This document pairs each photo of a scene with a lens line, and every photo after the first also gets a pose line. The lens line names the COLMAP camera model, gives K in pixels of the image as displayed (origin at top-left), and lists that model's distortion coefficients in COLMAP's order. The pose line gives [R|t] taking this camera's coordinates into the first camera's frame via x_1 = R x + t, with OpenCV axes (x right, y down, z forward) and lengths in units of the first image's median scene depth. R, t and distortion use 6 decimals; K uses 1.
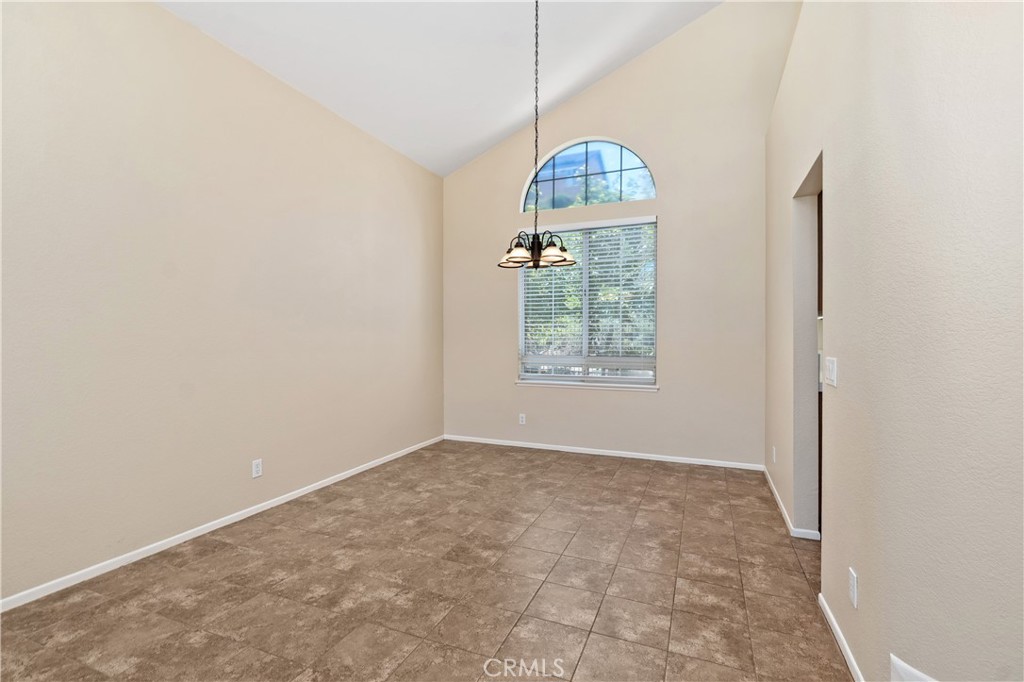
lens RADIAL K [[466.4, 0, 511.0], [0, 466.4, 341.6], [0, 0, 1]] dist [0.007655, -0.001817]
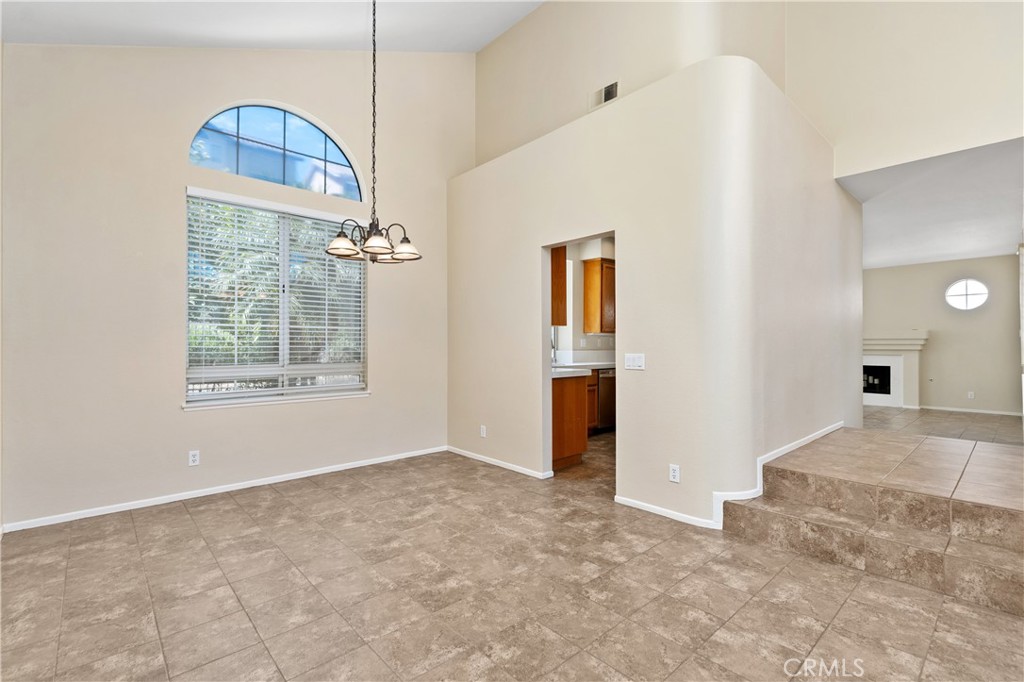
lens RADIAL K [[466.4, 0, 510.3], [0, 466.4, 339.3], [0, 0, 1]] dist [0.007655, -0.001817]
pose [[0.419338, 0.007401, 0.907800, -0.638648], [0.009555, 0.999875, -0.012566, -0.000568], [-0.907780, 0.013943, 0.419215, 0.403048]]
